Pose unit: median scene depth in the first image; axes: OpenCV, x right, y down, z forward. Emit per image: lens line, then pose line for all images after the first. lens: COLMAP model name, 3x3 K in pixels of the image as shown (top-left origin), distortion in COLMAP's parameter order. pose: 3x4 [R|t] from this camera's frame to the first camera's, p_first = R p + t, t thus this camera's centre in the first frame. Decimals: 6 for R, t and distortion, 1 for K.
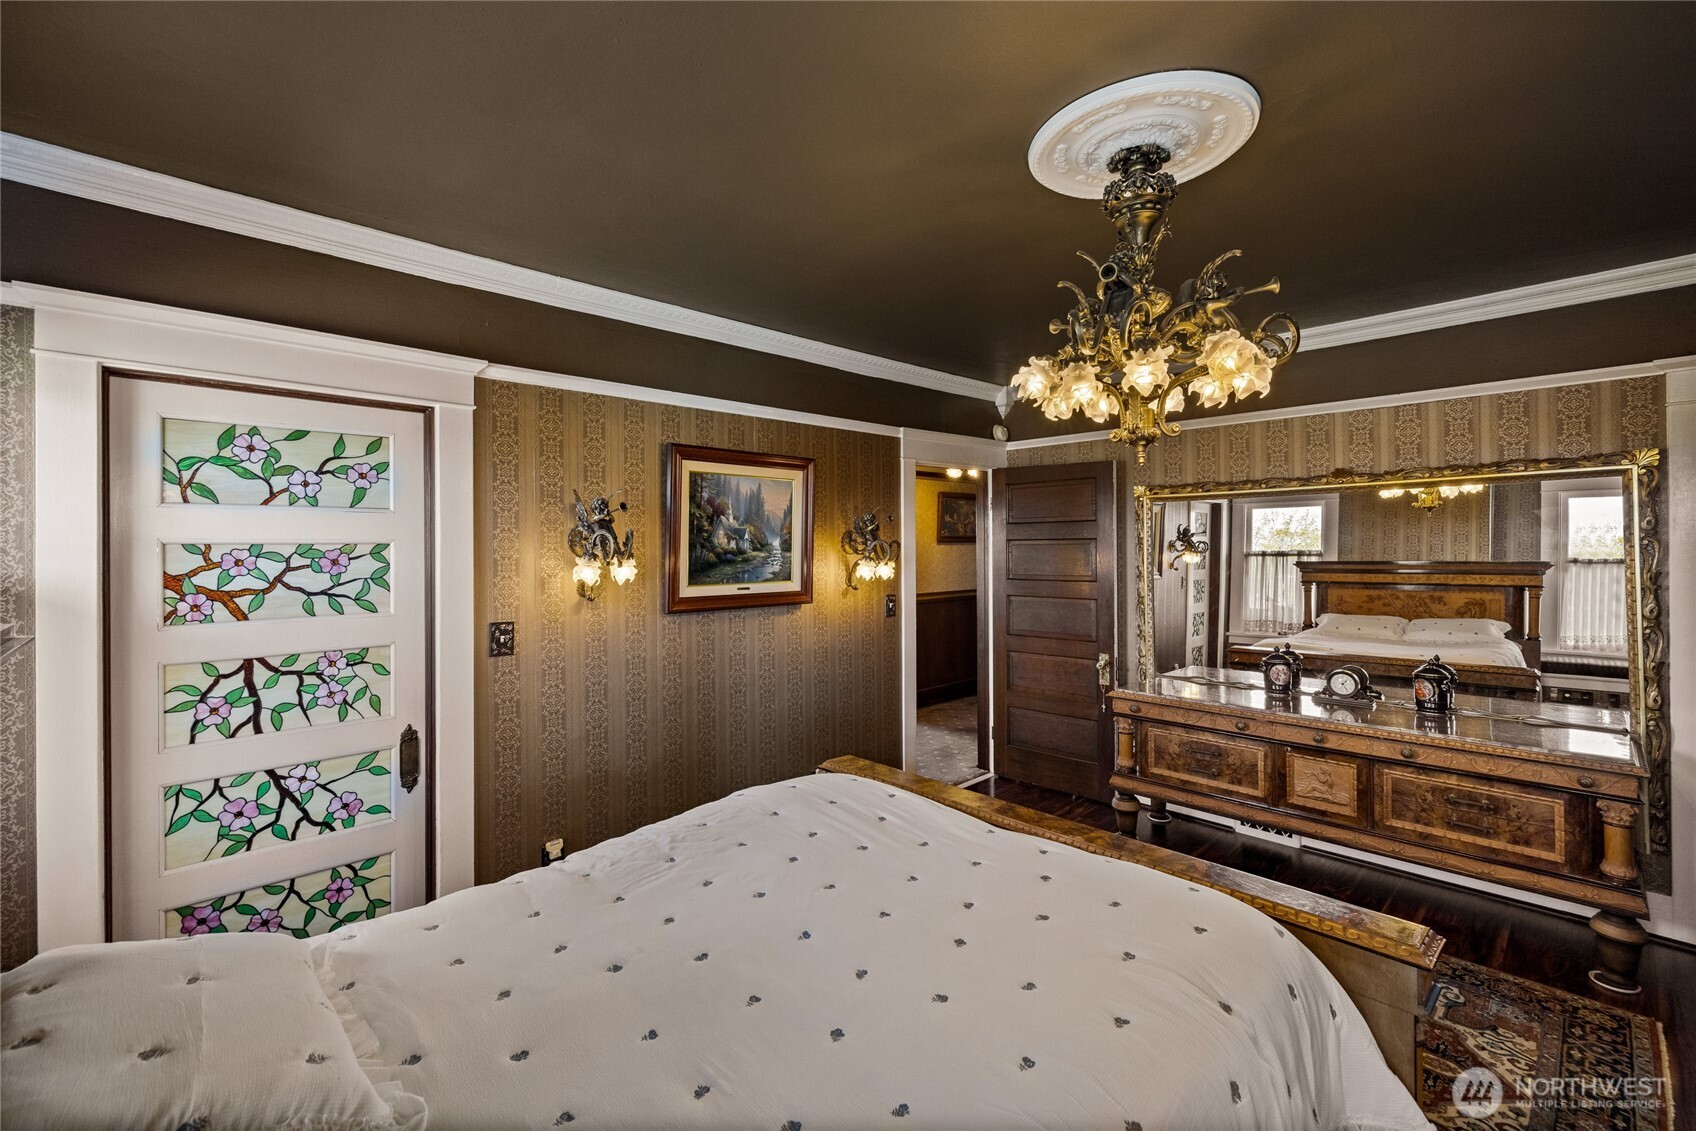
lens RADIAL K [[728.3, 0, 846.7], [0, 728.3, 553.3], [0, 0, 1]] dist [0.002917, 0.000307]
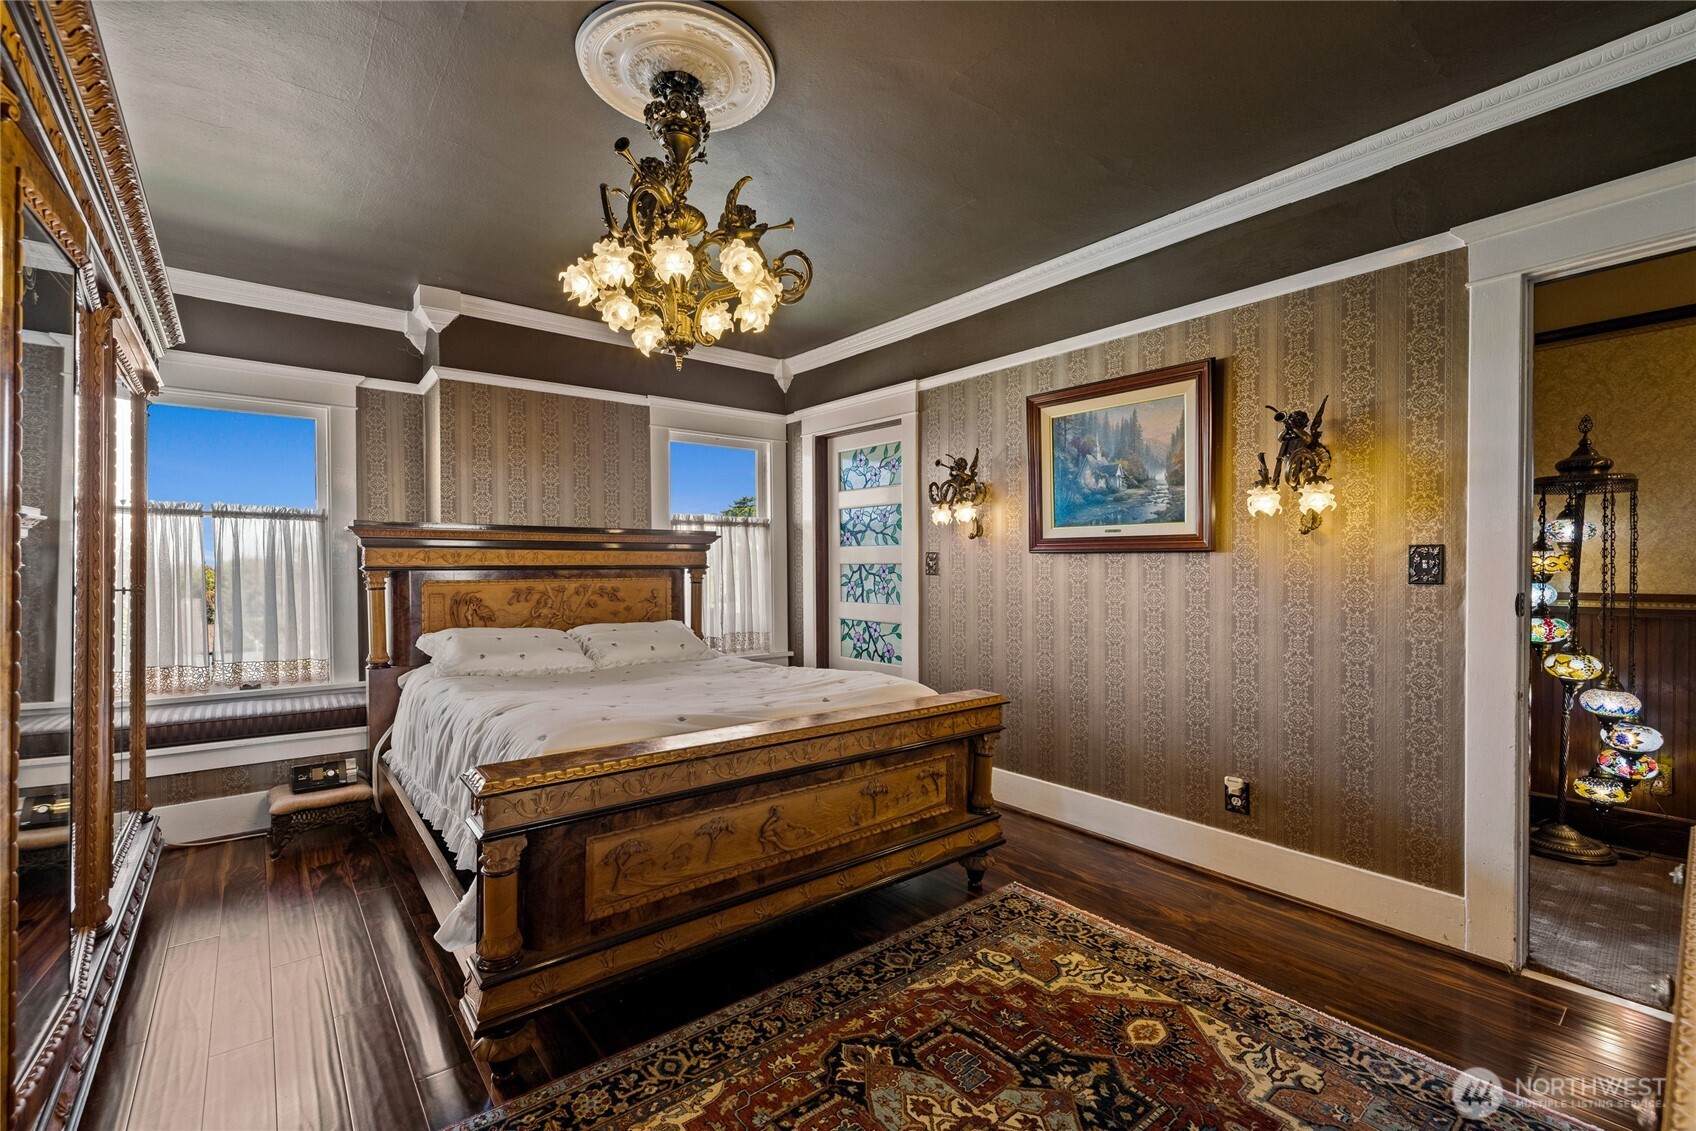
lens RADIAL K [[728.3, 0, 847.3], [0, 728.3, 568.3], [0, 0, 1]] dist [0.002917, 0.000307]
pose [[-0.076933, 0.017055, -0.996890, 0.871115], [0.001569, 0.999855, 0.016985, 0.087194], [0.997035, -0.000257, -0.076949, 0.810740]]
